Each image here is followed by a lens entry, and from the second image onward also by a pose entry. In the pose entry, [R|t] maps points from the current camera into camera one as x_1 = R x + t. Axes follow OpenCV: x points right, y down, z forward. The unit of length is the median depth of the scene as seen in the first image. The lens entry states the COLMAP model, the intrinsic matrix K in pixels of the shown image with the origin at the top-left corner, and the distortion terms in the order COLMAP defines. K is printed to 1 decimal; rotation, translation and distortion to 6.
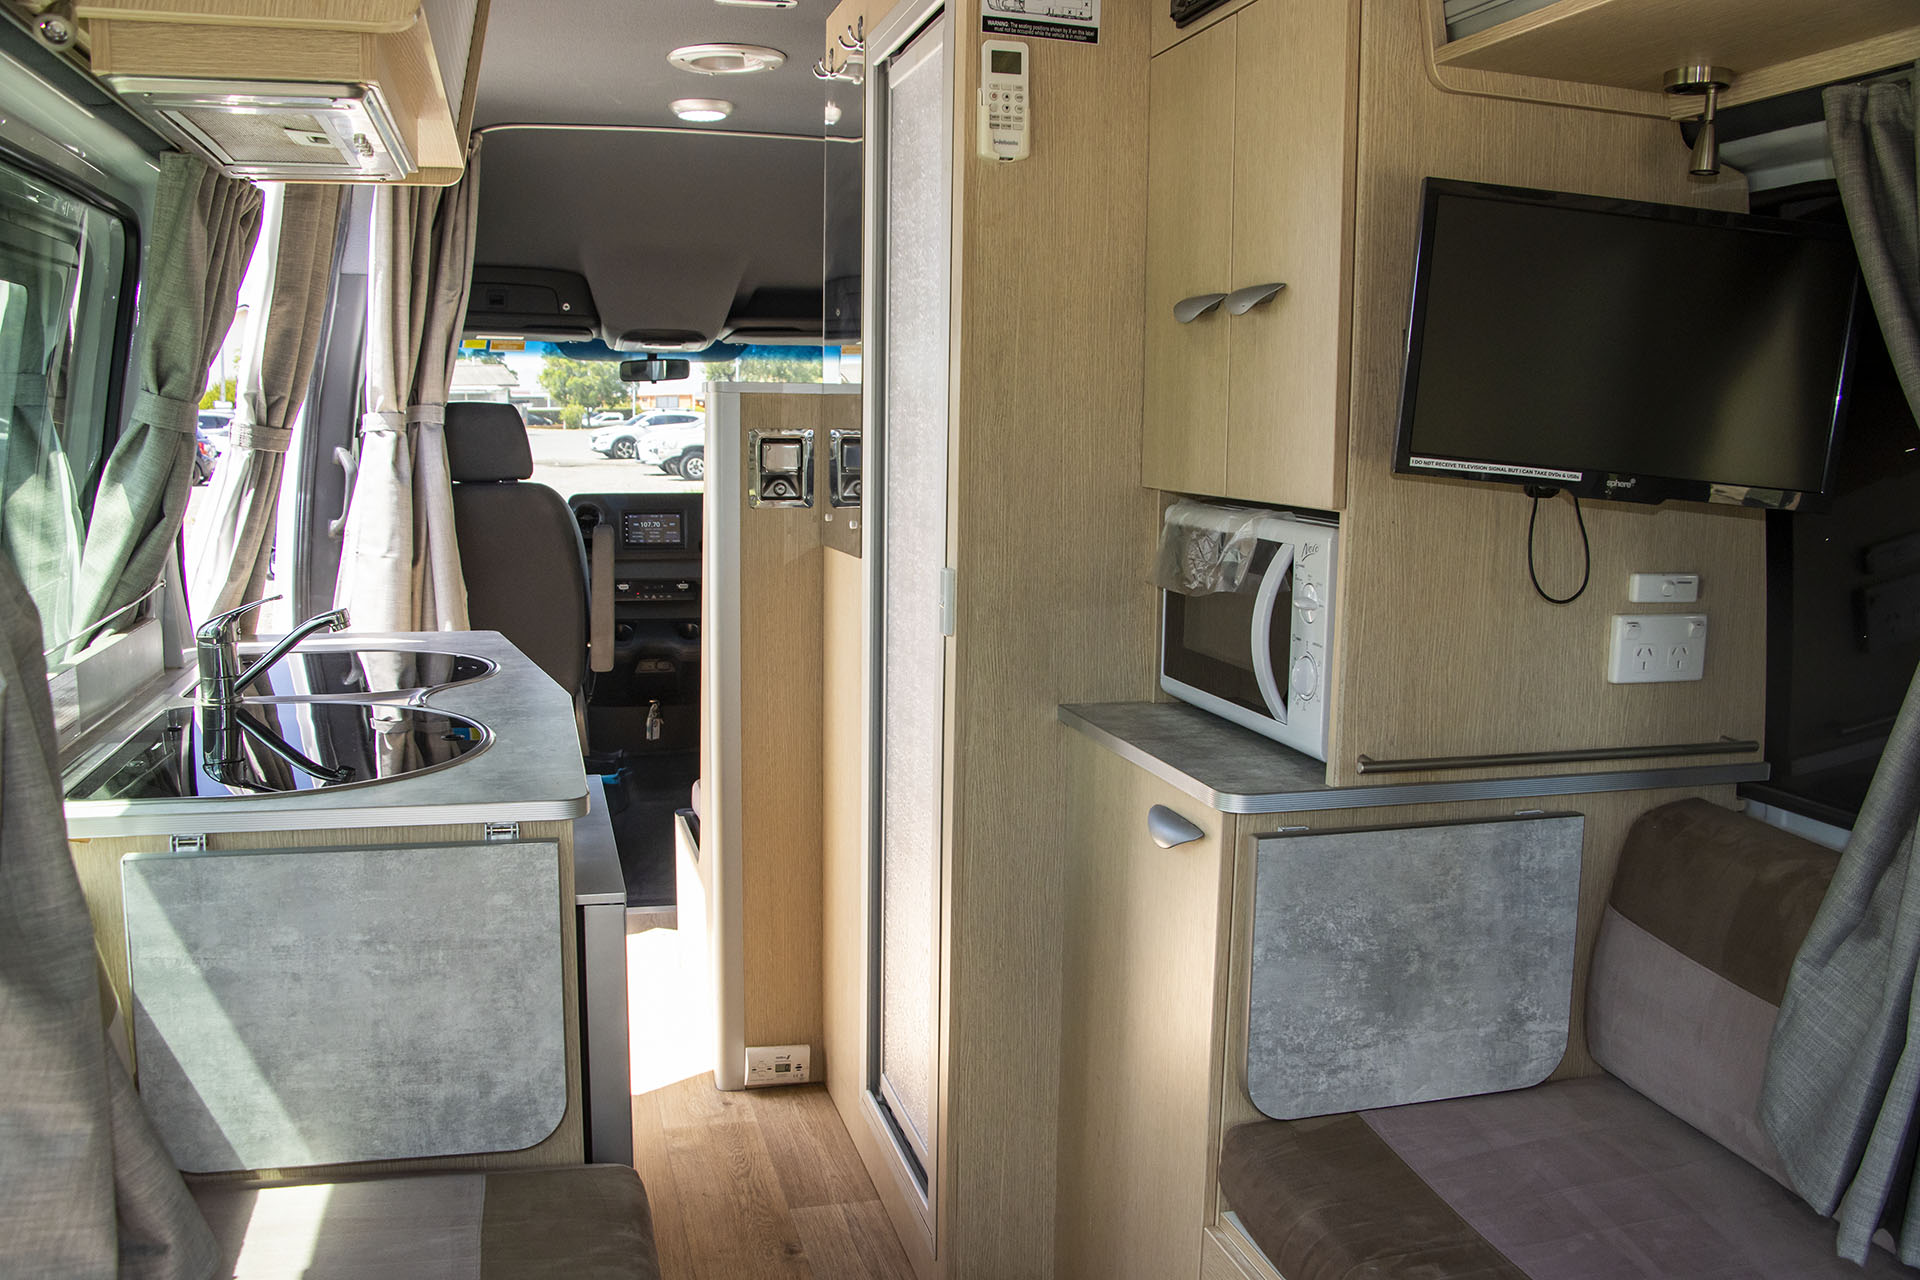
lens RADIAL K [[1622.7, 0, 960.0], [0, 1622.7, 640.0], [0, 0, 1]] dist [-0.196789, 0.208690]
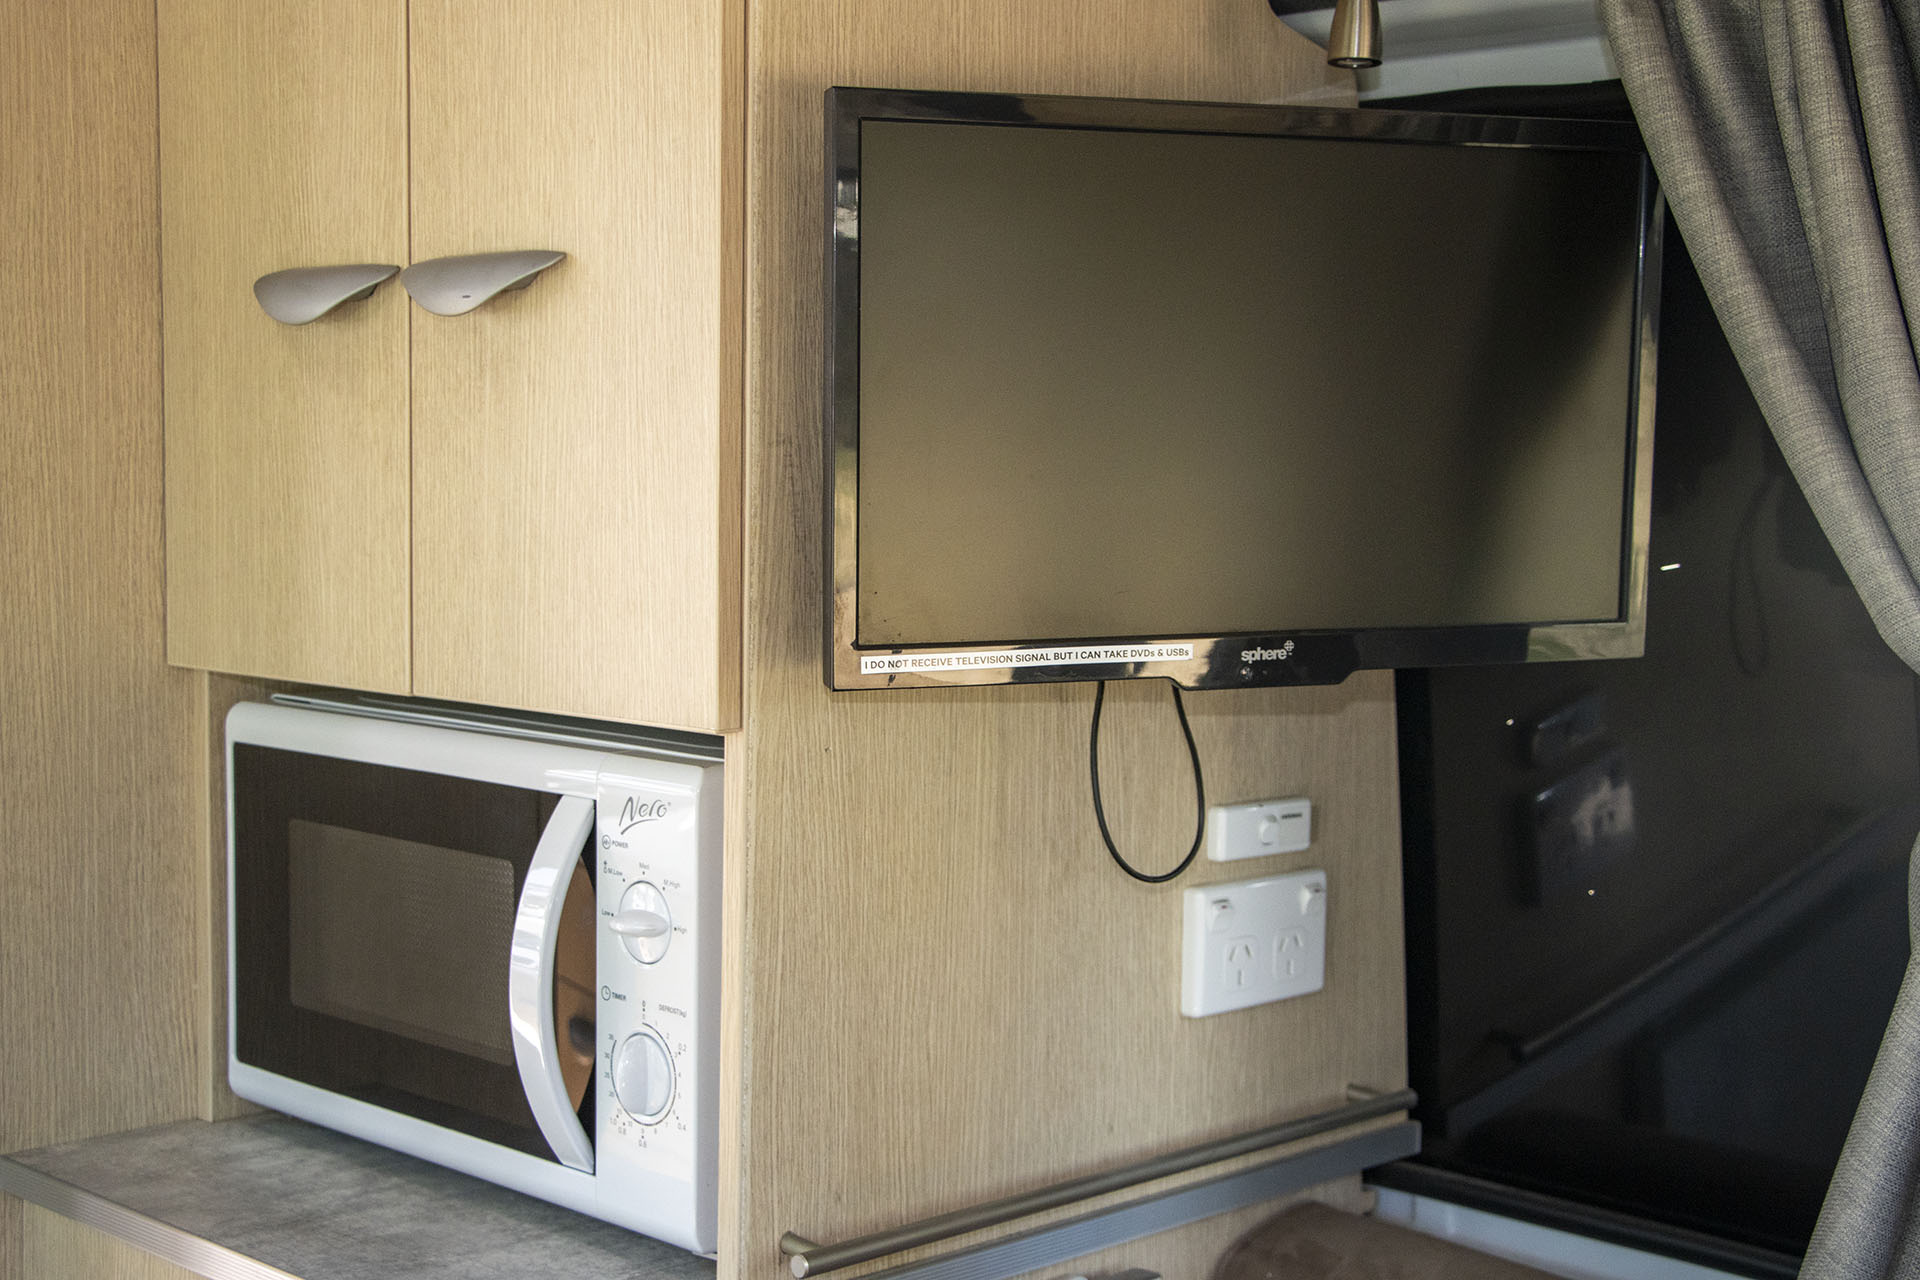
lens RADIAL K [[2658.5, 0, 964.8], [0, 2658.5, 668.2], [0, 0, 1]] dist [0.086125, 0.067843]
pose [[0.863841, -0.042649, 0.501955, -0.094979], [0.066034, 0.997399, -0.028896, -0.068263], [-0.499417, 0.058108, 0.864411, 0.258413]]
